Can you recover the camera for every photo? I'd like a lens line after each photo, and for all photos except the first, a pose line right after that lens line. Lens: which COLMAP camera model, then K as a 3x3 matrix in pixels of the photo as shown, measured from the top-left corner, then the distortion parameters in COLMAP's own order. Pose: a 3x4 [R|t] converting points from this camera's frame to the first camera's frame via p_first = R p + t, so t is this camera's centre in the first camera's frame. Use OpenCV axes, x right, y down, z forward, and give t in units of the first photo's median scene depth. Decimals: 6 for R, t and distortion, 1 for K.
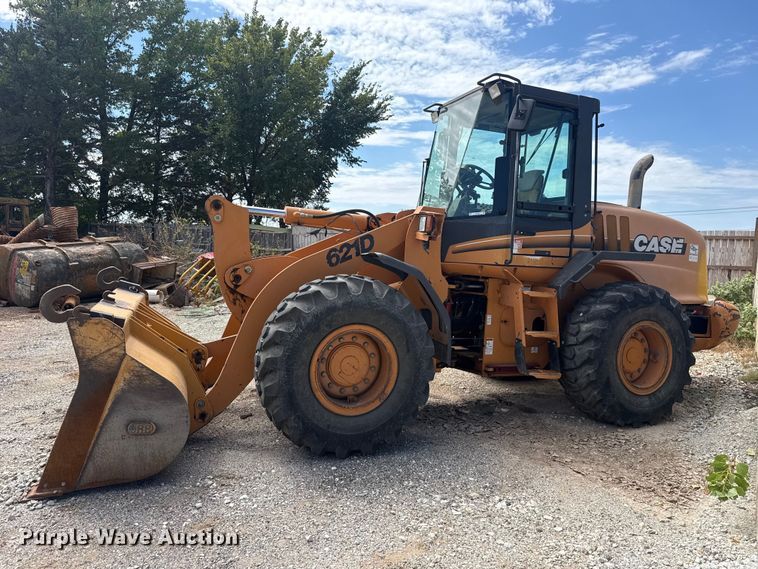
lens RADIAL K [[541.9, 0, 365.1], [0, 541.9, 289.1], [0, 0, 1]] dist [0.045208, -0.039756]
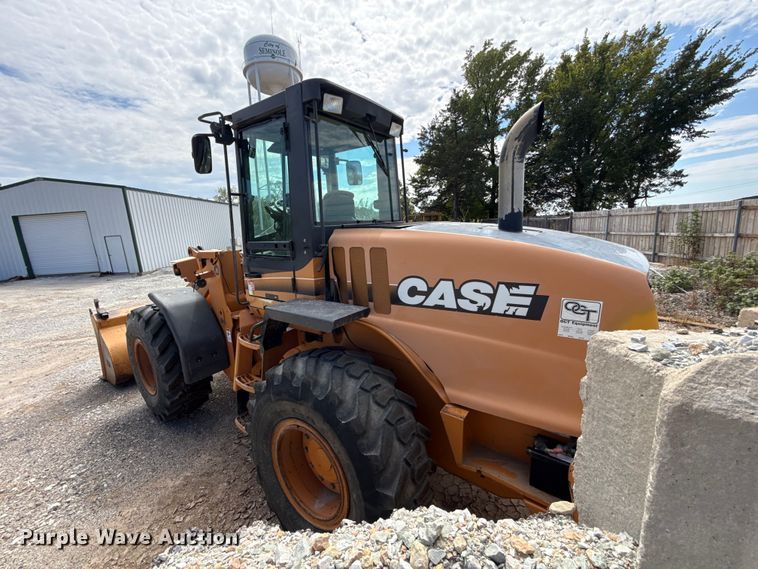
lens RADIAL K [[301.0, 0, 379.0], [0, 301.0, 284.5], [0, 0, 1]] dist [-0.007705, -0.000050]
pose [[0.539123, 0.091896, -0.837199, 0.718862], [0.012703, 0.993029, 0.117181, -0.122707], [0.842131, -0.073809, 0.534197, 0.769506]]
